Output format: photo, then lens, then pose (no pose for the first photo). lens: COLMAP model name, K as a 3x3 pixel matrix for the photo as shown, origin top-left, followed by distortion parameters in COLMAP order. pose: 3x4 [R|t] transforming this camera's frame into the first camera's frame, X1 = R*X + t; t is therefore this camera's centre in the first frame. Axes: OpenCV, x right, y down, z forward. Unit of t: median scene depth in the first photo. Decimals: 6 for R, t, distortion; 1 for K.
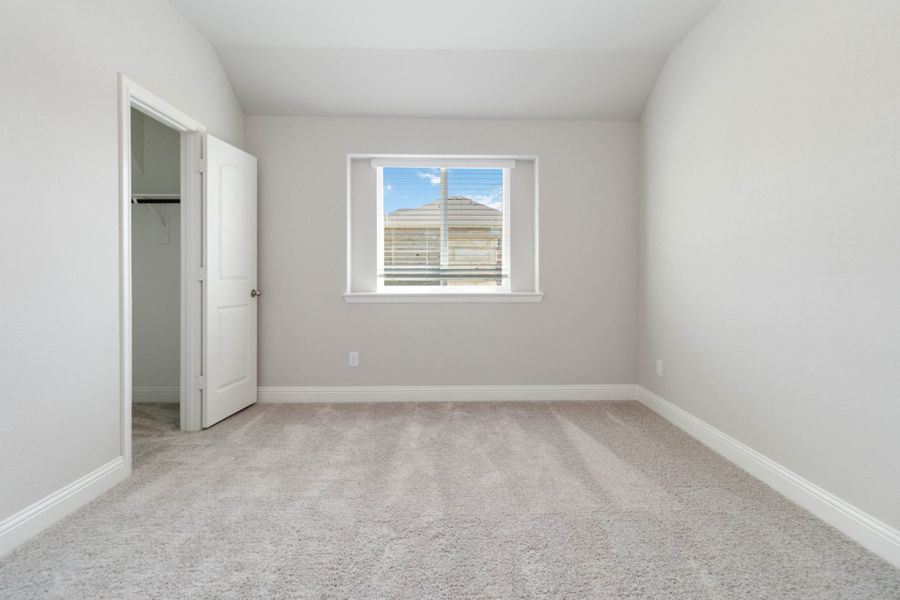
lens RADIAL K [[421.8, 0, 453.7], [0, 421.8, 280.6], [0, 0, 1]] dist [0.005138, -0.000113]
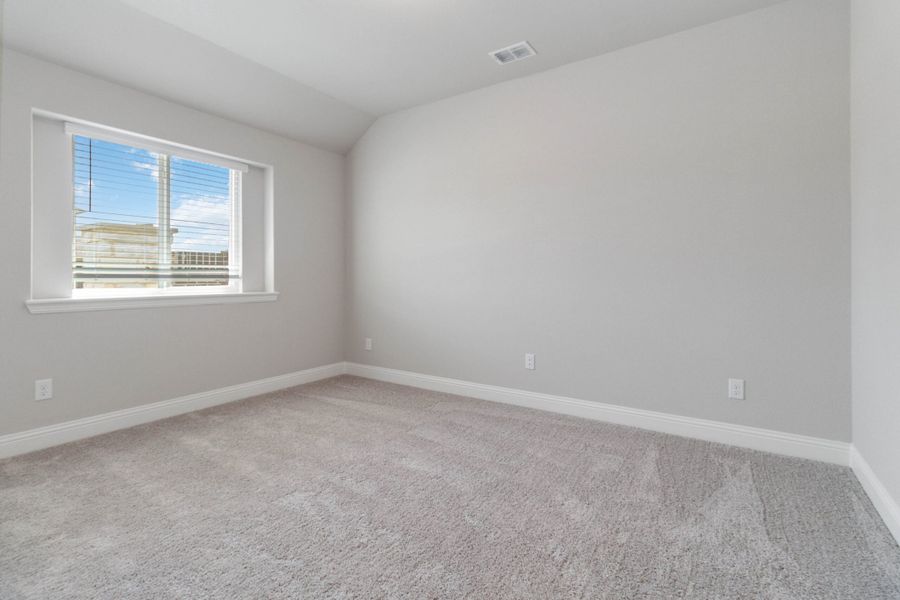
lens RADIAL K [[421.8, 0, 453.7], [0, 421.8, 280.6], [0, 0, 1]] dist [0.005138, -0.000113]
pose [[0.571049, -0.005812, 0.820896, -0.429448], [0.007132, 0.999972, 0.002119, 0.000222], [-0.820885, 0.004645, 0.571074, -0.005658]]
